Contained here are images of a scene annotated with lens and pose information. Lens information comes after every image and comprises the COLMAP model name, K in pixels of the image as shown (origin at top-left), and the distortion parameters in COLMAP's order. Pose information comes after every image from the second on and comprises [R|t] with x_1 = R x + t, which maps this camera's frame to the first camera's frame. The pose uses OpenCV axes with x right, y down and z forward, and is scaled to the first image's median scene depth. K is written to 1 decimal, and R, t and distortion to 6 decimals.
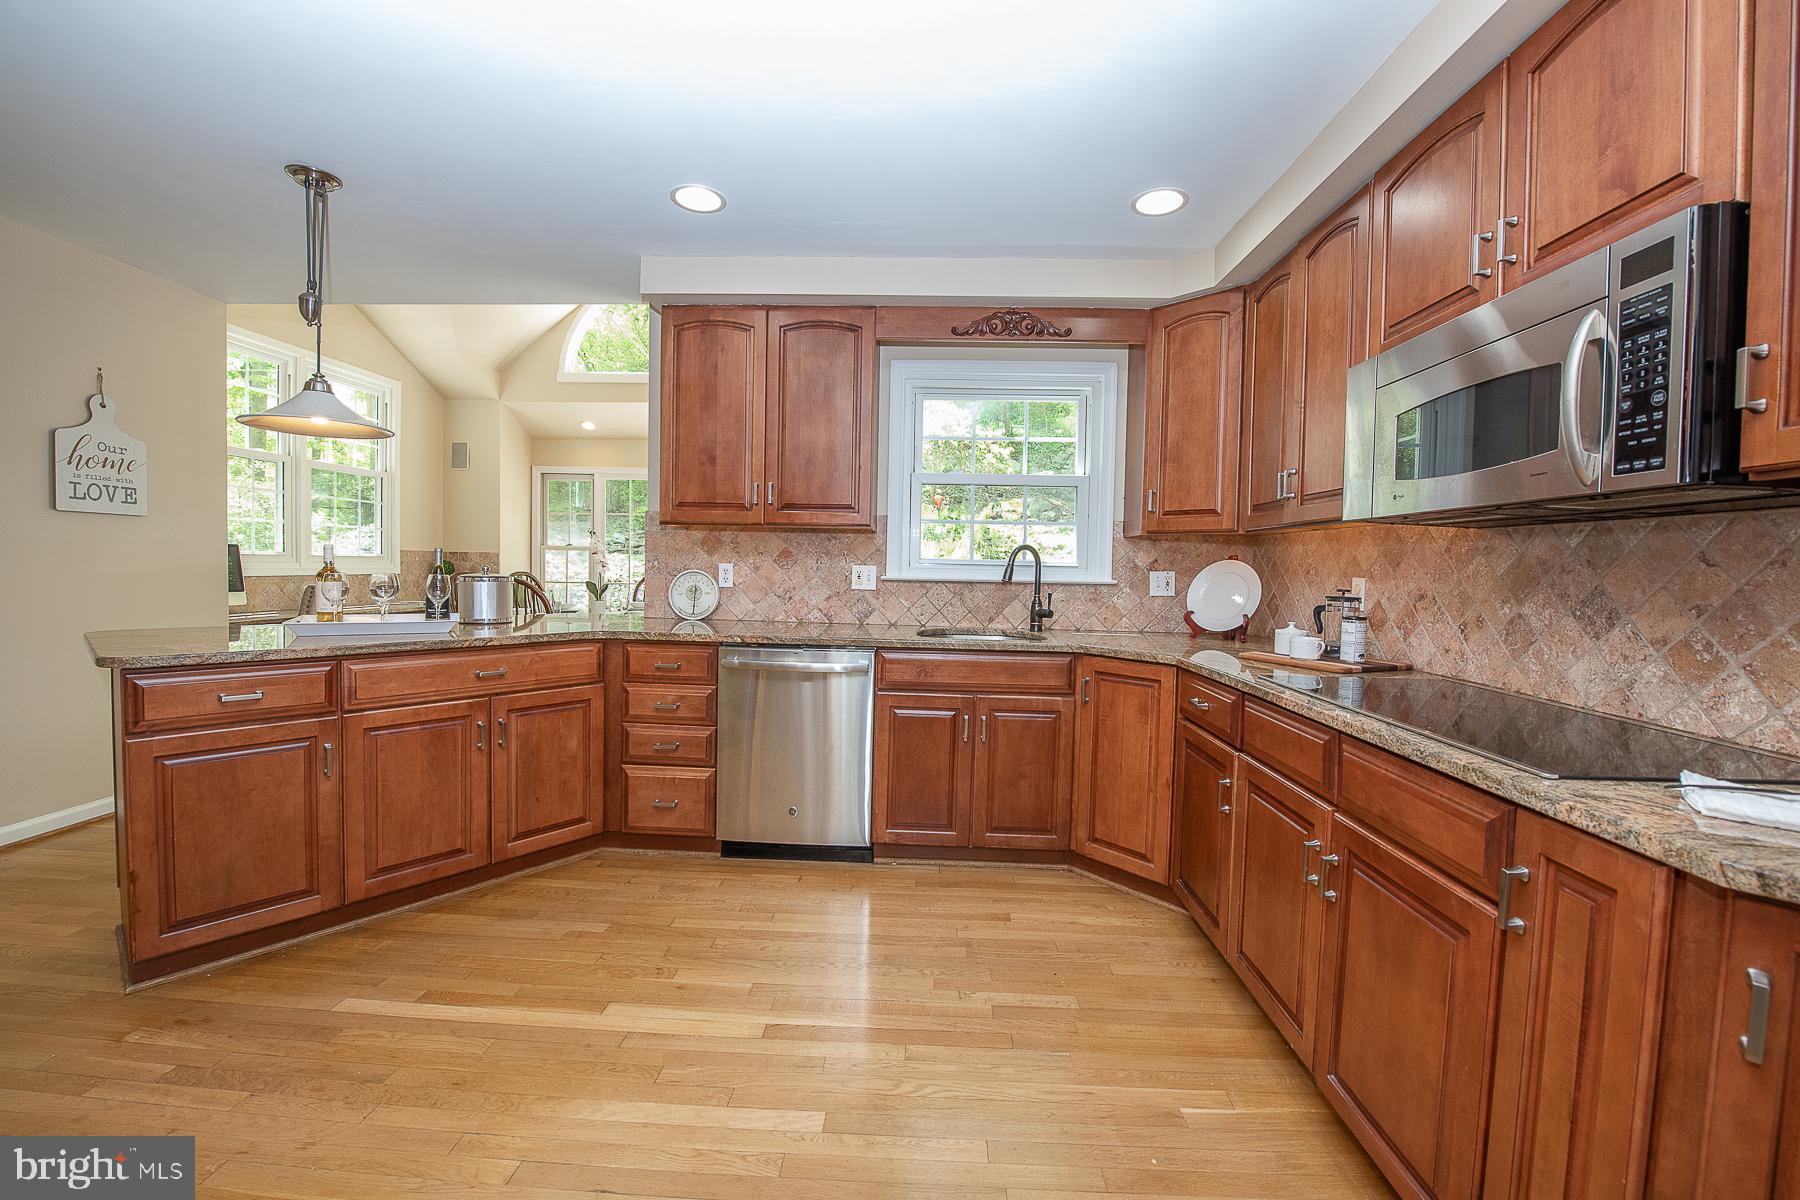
lens RADIAL K [[717.0, 0, 907.5], [0, 717.0, 591.1], [0, 0, 1]] dist [-0.014432, -0.002523]
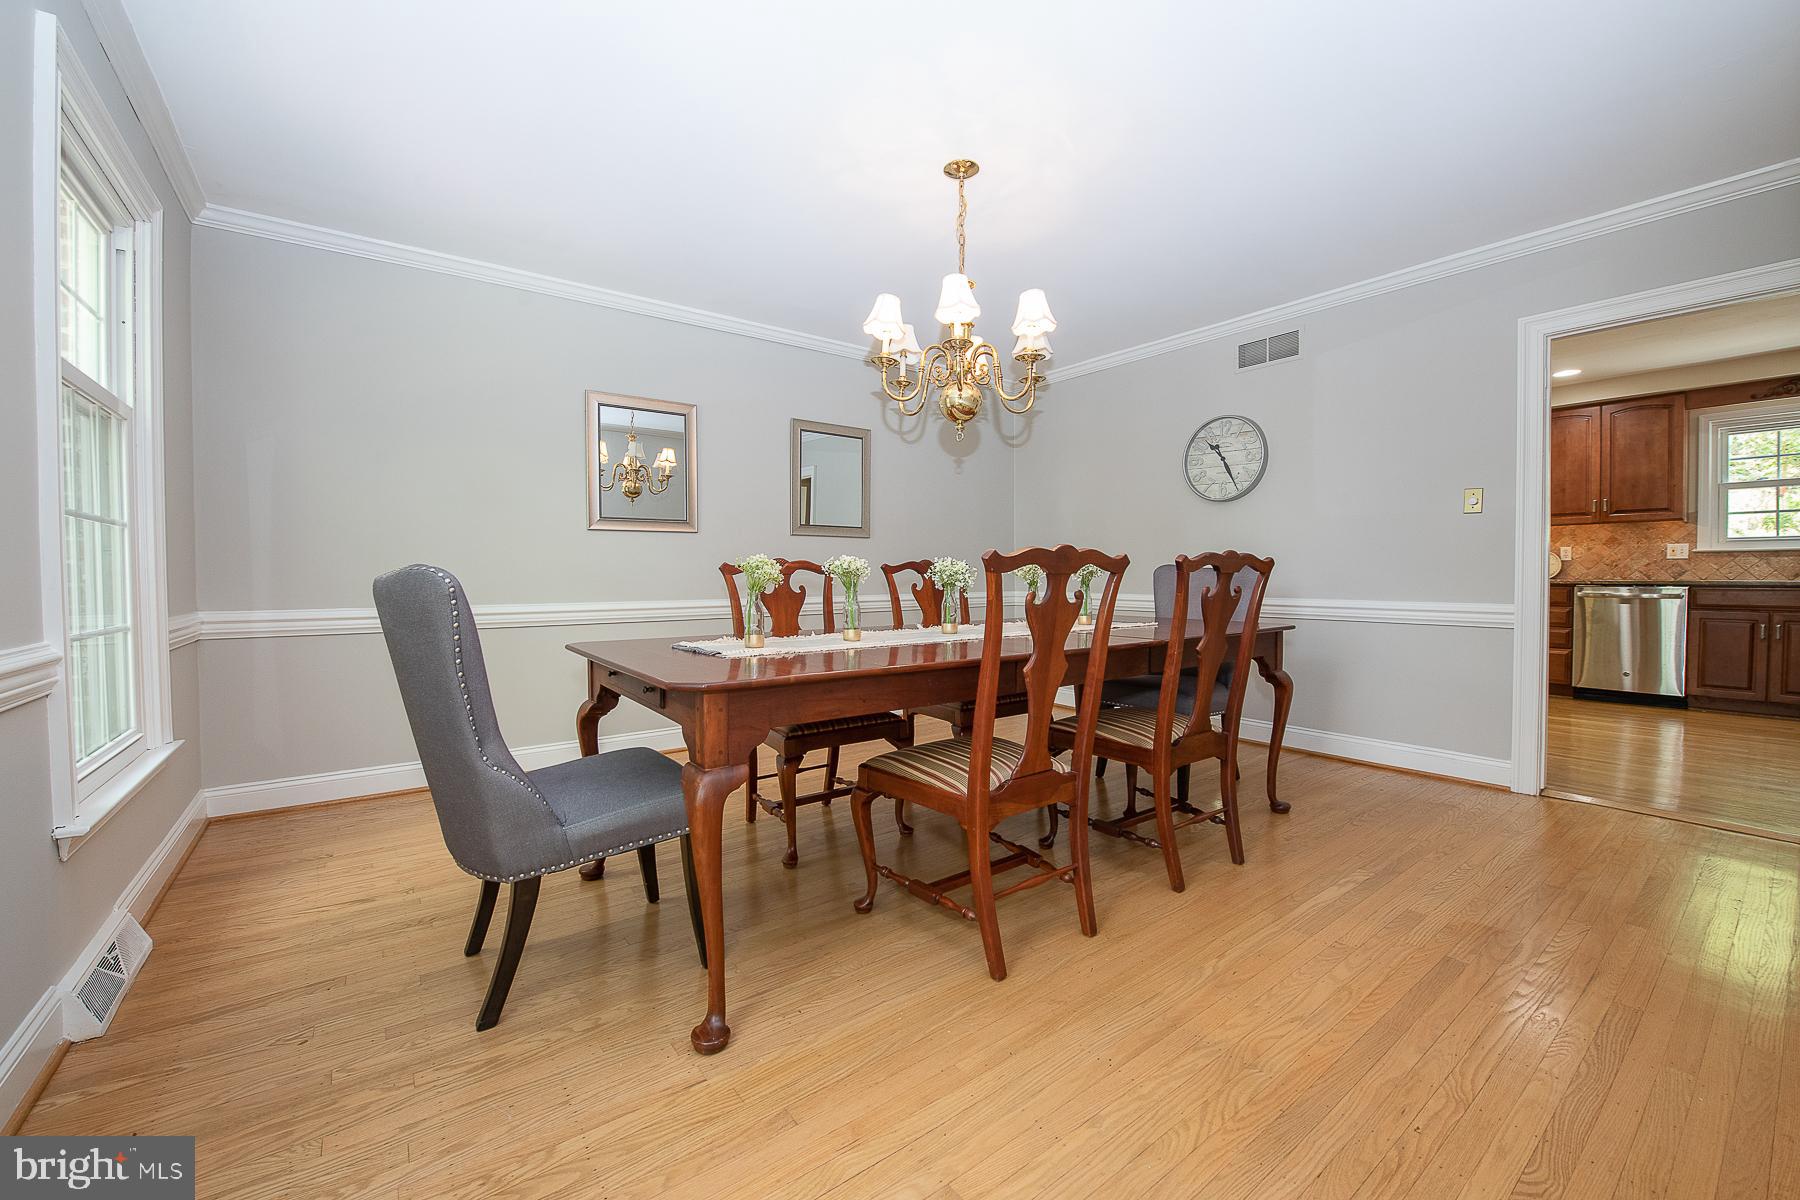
lens RADIAL K [[717.0, 0, 907.5], [0, 717.0, 591.1], [0, 0, 1]] dist [-0.014432, -0.002523]
pose [[0.636702, -0.004797, -0.771095, 0.060218], [-0.015193, 0.999708, -0.018764, 0.142373], [0.770961, 0.023663, 0.636443, -1.505084]]
